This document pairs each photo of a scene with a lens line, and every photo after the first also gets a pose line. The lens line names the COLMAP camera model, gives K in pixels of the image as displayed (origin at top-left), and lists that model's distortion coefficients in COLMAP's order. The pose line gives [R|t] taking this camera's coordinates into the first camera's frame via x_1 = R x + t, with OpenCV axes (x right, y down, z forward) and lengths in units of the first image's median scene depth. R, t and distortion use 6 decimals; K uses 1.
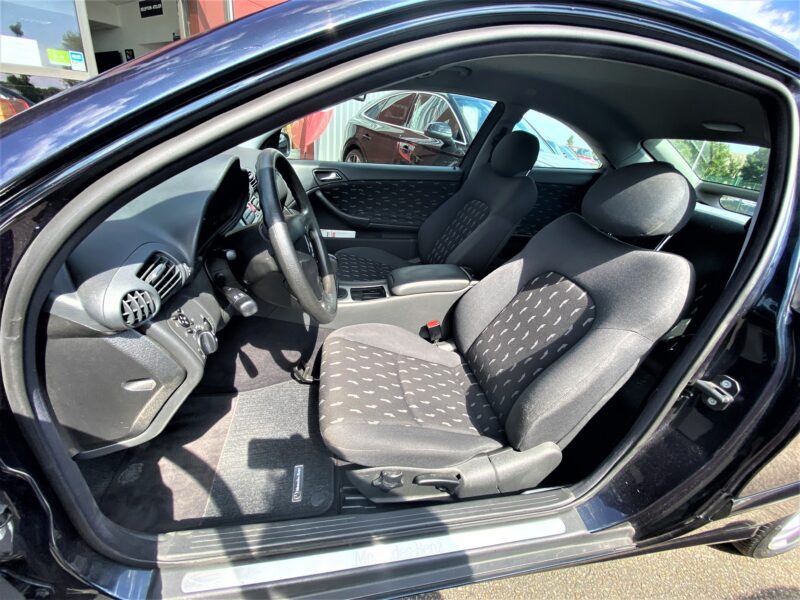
lens RADIAL K [[318.9, 0, 403.3], [0, 318.9, 293.5], [0, 0, 1]] dist [-0.000761, -0.010465]
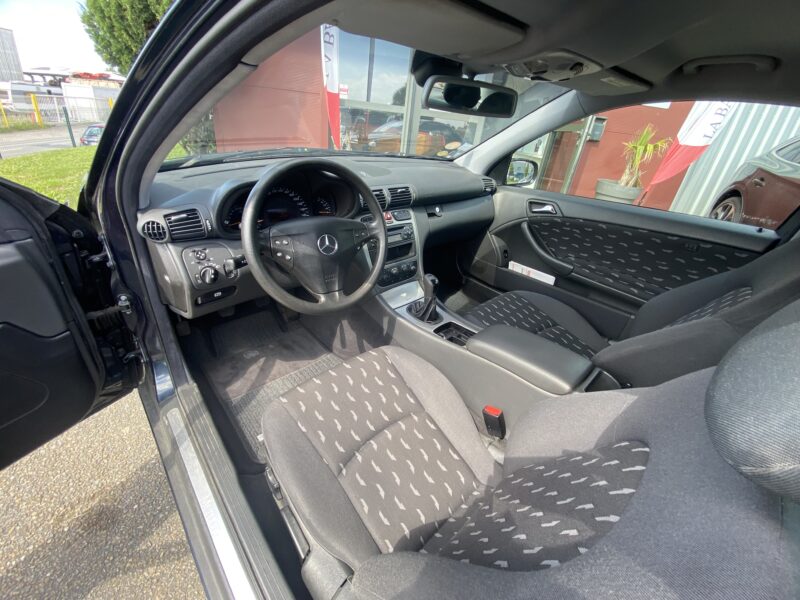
lens RADIAL K [[318.9, 0, 403.3], [0, 318.9, 293.5], [0, 0, 1]] dist [-0.000761, -0.010465]
pose [[0.520756, 0.340962, -0.782661, 0.329385], [-0.415431, 0.902122, 0.116591, -0.101002], [0.745808, 0.264426, 0.611432, 0.244412]]
